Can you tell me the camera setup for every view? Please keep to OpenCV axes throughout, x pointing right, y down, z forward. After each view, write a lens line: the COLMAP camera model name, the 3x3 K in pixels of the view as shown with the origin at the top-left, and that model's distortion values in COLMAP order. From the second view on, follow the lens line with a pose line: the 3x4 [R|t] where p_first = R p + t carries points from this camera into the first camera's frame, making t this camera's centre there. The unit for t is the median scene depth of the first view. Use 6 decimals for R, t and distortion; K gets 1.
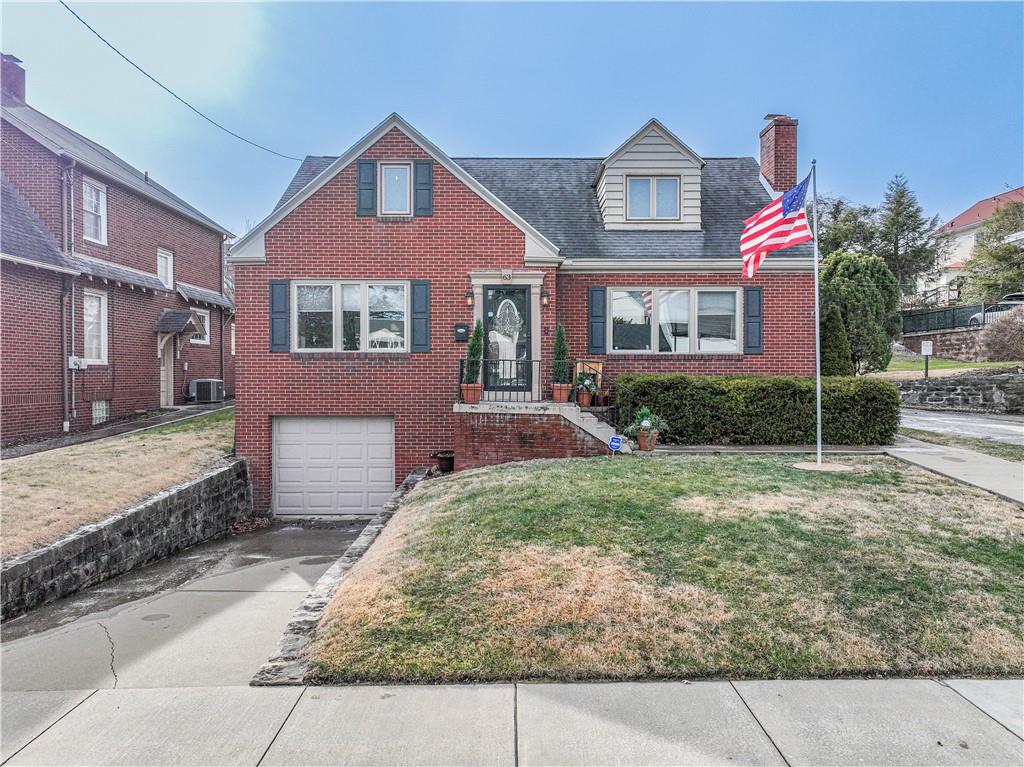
lens RADIAL K [[742.8, 0, 514.3], [0, 742.8, 383.6], [0, 0, 1]] dist [-0.049543, -0.000499]
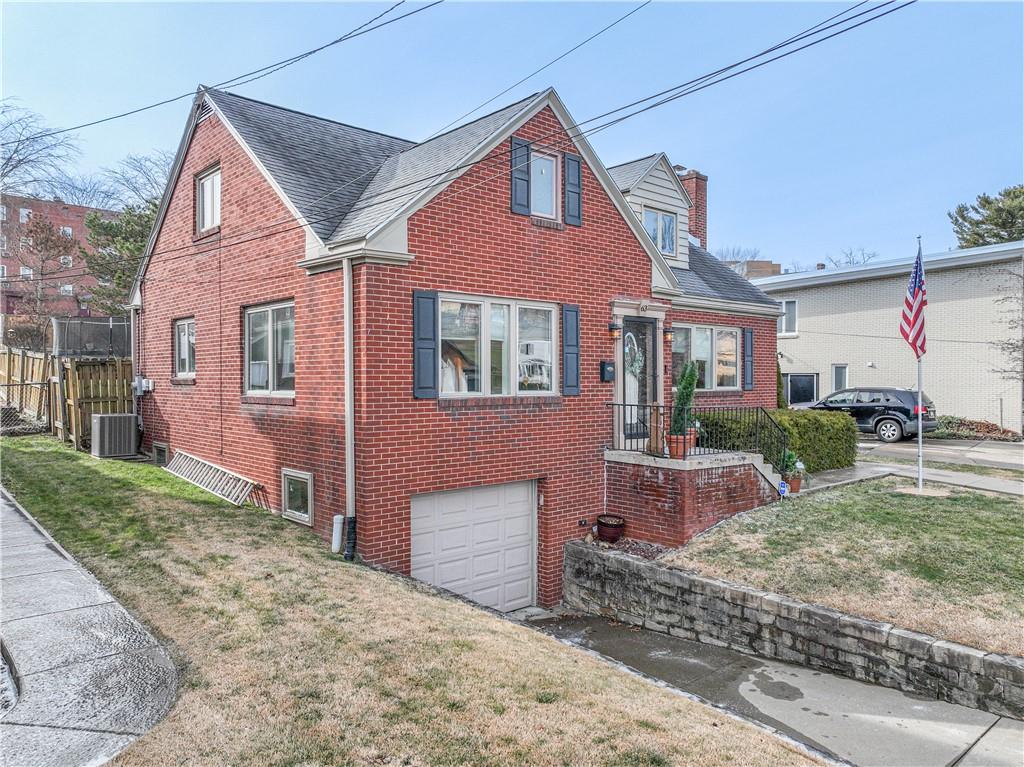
lens RADIAL K [[742.8, 0, 511.7], [0, 742.8, 380.6], [0, 0, 1]] dist [-0.049543, -0.000499]
pose [[0.761500, -0.001088, 0.648164, -0.692024], [0.013511, 0.999808, -0.014195, -0.047997], [-0.648024, 0.019567, 0.761369, 0.435775]]
